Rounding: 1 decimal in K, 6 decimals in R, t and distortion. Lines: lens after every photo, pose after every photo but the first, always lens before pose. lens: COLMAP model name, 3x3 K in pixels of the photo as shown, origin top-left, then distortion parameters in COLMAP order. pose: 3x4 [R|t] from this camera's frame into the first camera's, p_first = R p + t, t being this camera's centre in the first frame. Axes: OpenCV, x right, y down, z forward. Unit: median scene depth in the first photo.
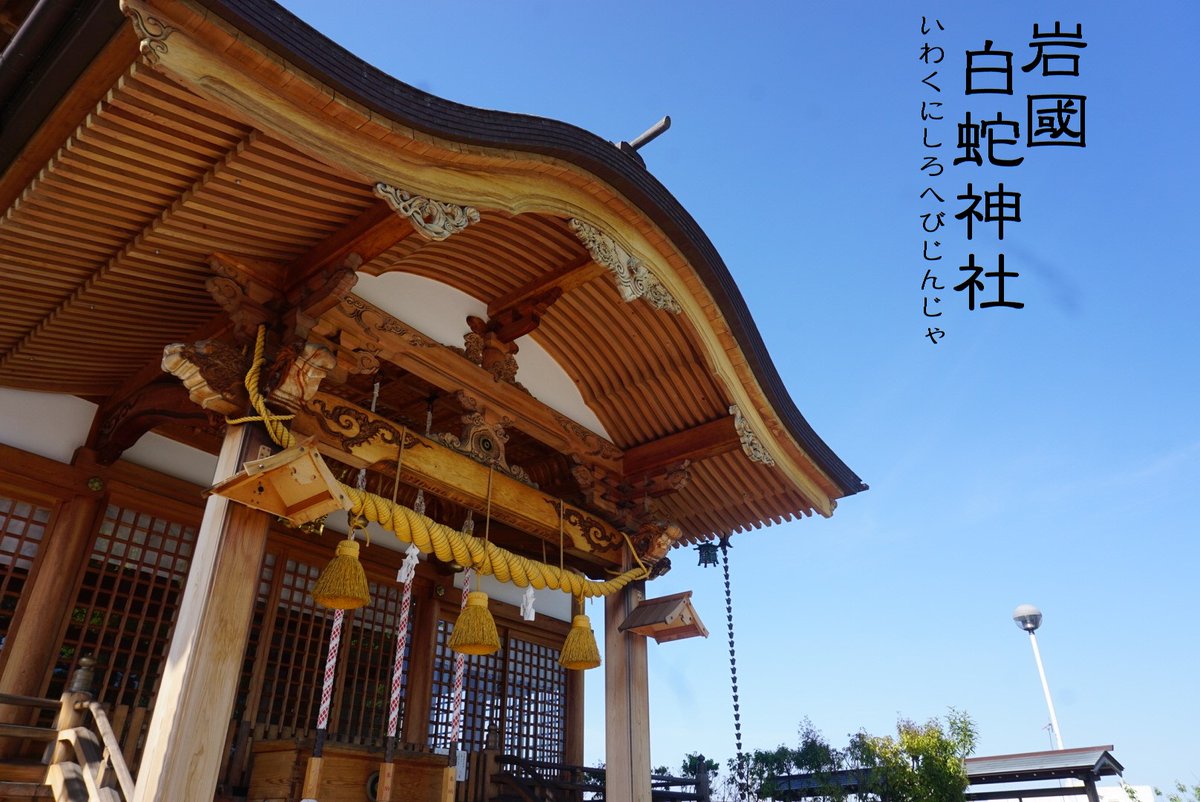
lens RADIAL K [[784.4, 0, 600.0], [0, 784.4, 401.0], [0, 0, 1]] dist [-0.119160, -0.000085]
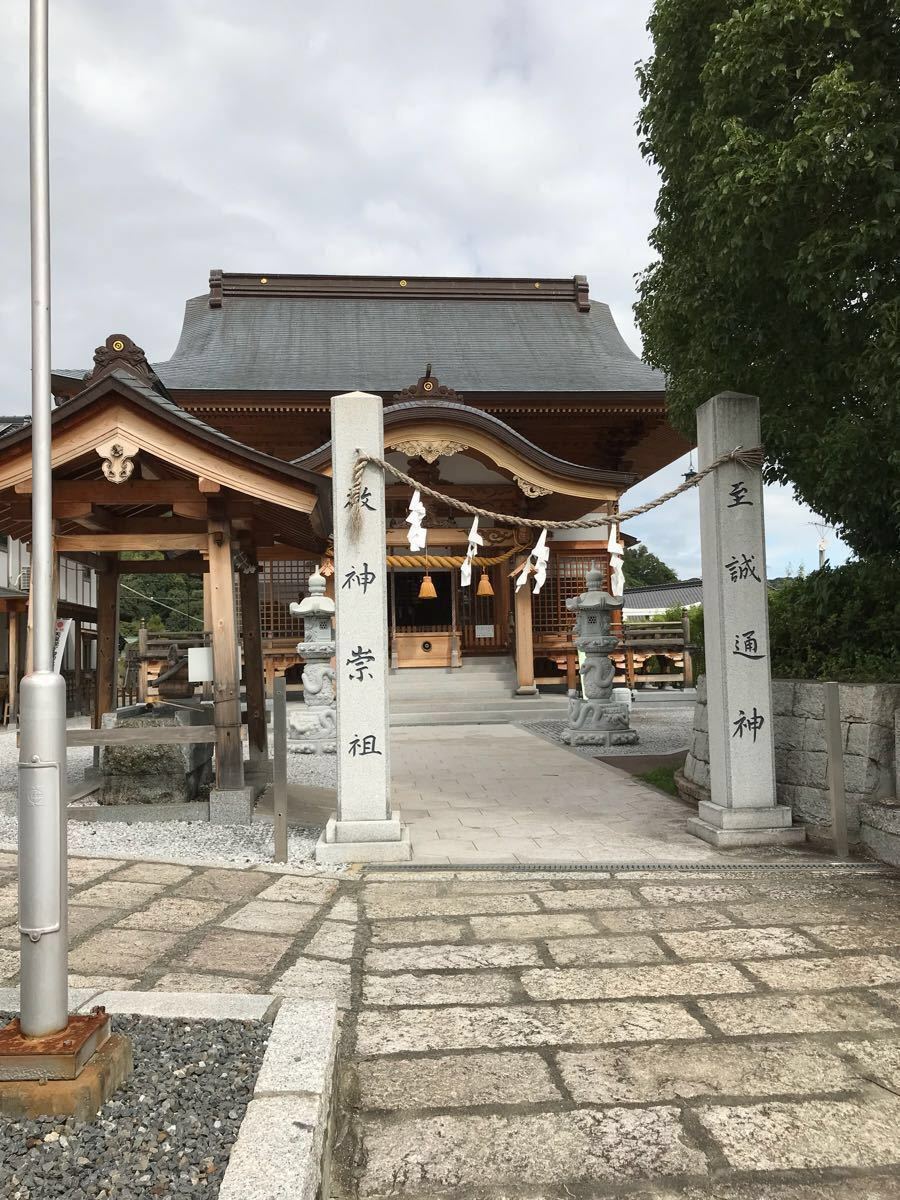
lens RADIAL K [[959.0, 0, 449.7], [0, 959.0, 642.4], [0, 0, 1]] dist [0.074819, -0.000703]
pose [[0.689419, -0.017887, -0.724142, 1.940169], [0.380104, 0.859934, 0.340637, -0.562348], [0.616621, -0.510091, 0.599654, -0.878683]]
